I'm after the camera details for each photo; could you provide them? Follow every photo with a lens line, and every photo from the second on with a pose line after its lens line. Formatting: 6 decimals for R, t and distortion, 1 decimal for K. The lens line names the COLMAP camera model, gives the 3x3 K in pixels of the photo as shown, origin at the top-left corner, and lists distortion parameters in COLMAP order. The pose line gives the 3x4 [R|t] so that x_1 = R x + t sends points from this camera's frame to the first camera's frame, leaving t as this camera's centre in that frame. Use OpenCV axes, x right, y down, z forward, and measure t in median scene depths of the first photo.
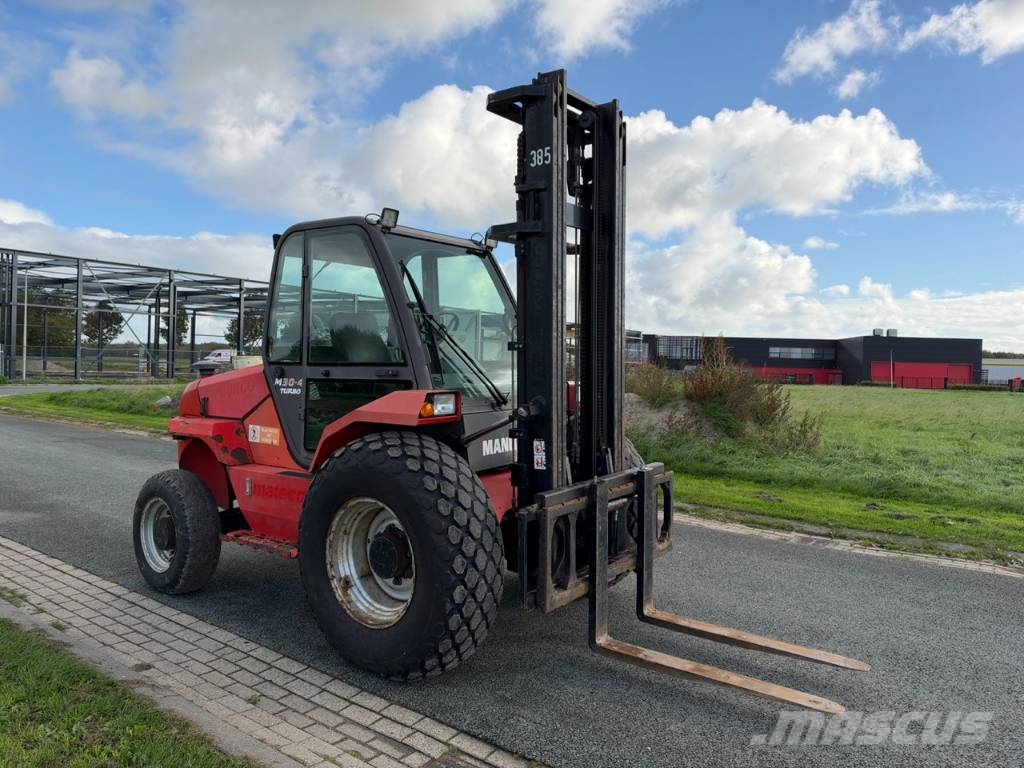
lens RADIAL K [[740.9, 0, 510.8], [0, 740.9, 380.2], [0, 0, 1]] dist [-0.001233, -0.020106]
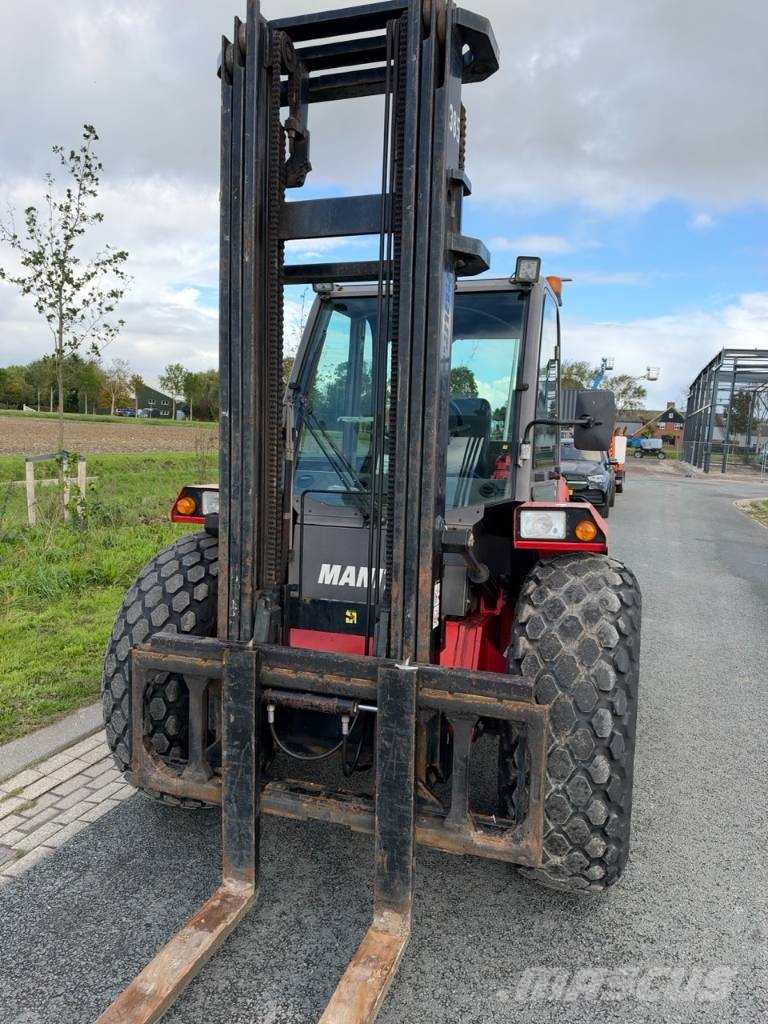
lens RADIAL K [[740.9, 0, 379.0], [0, 740.9, 518.4], [0, 0, 1]] dist [-0.001233, -0.020106]
pose [[0.311192, 0.103215, -0.944725, 0.657653], [-0.064711, 0.994079, 0.087291, -0.030485], [0.948141, 0.033969, 0.316029, 0.798586]]
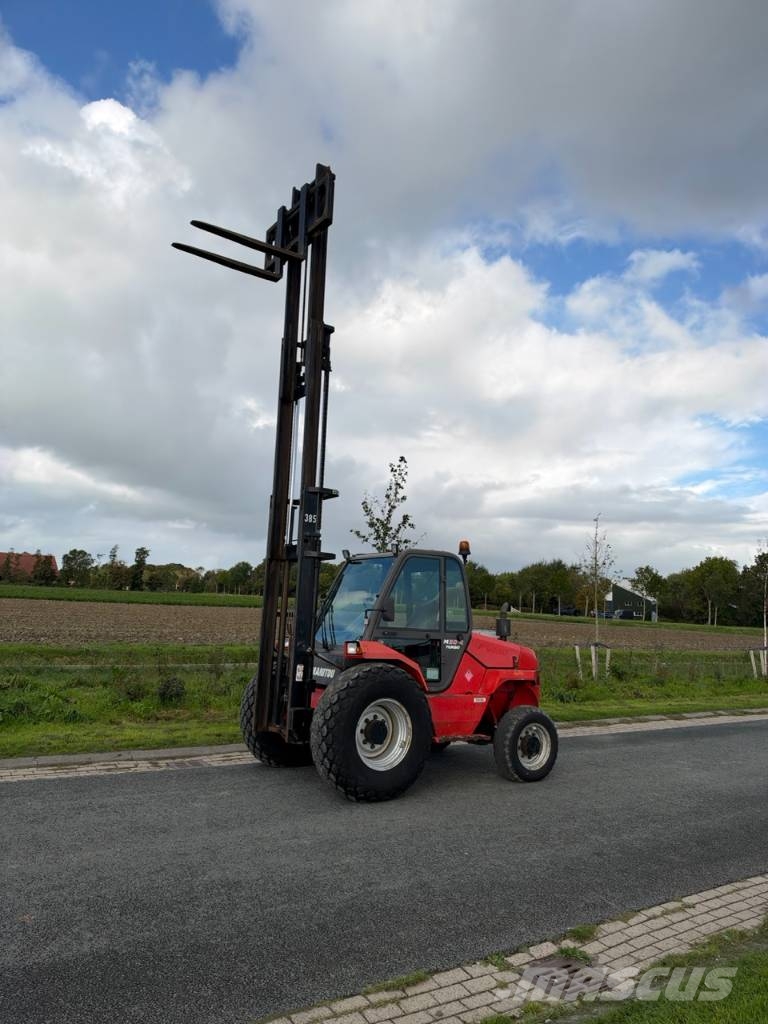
lens RADIAL K [[740.9, 0, 384.8], [0, 740.9, 490.1], [0, 0, 1]] dist [-0.001233, -0.020106]
pose [[-0.311900, -0.187611, -0.931408, 1.785501], [-0.082173, 0.981964, -0.170277, -0.052296], [0.946555, 0.023427, -0.321692, 1.754192]]
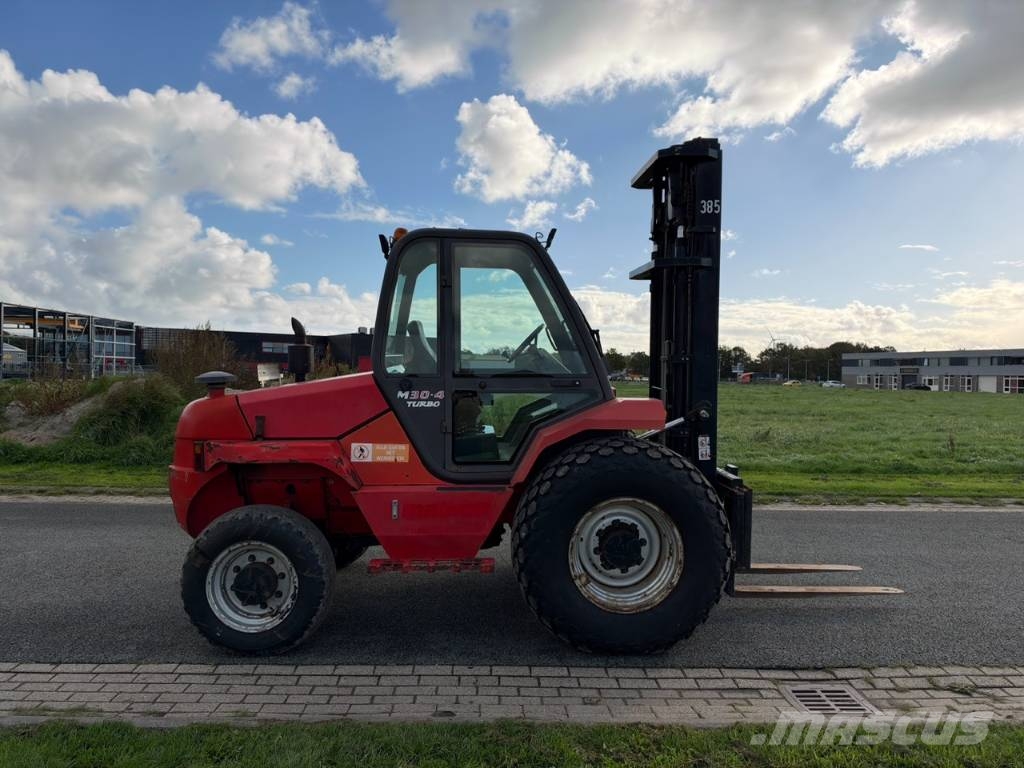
lens RADIAL K [[740.9, 0, 513.8], [0, 740.9, 391.1], [0, 0, 1]] dist [-0.001233, -0.020106]
pose [[0.769080, -0.024523, 0.638682, -0.876326], [0.010123, 0.999606, 0.026190, -0.026648], [-0.639072, -0.013677, 0.769025, 0.222738]]
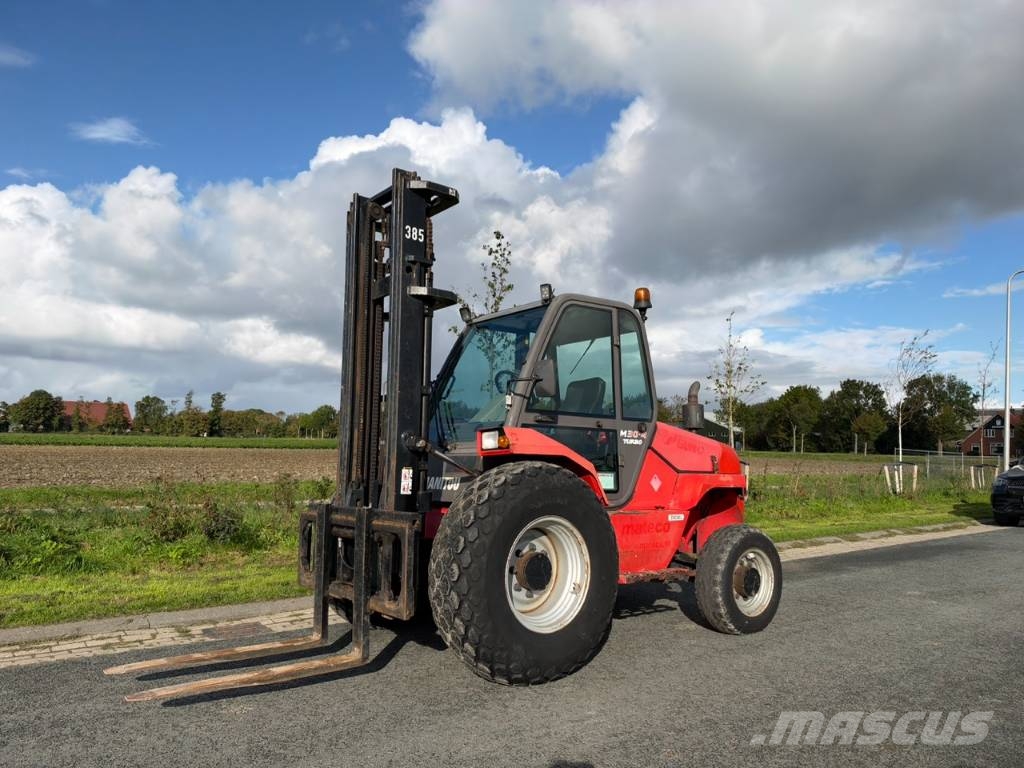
lens RADIAL K [[740.9, 0, 507.0], [0, 740.9, 377.8], [0, 0, 1]] dist [-0.001233, -0.020106]
pose [[-0.264330, -0.120035, -0.956933, 1.160323], [-0.050009, 0.992595, -0.110695, 0.050041], [0.963135, 0.018596, -0.268375, 1.445181]]
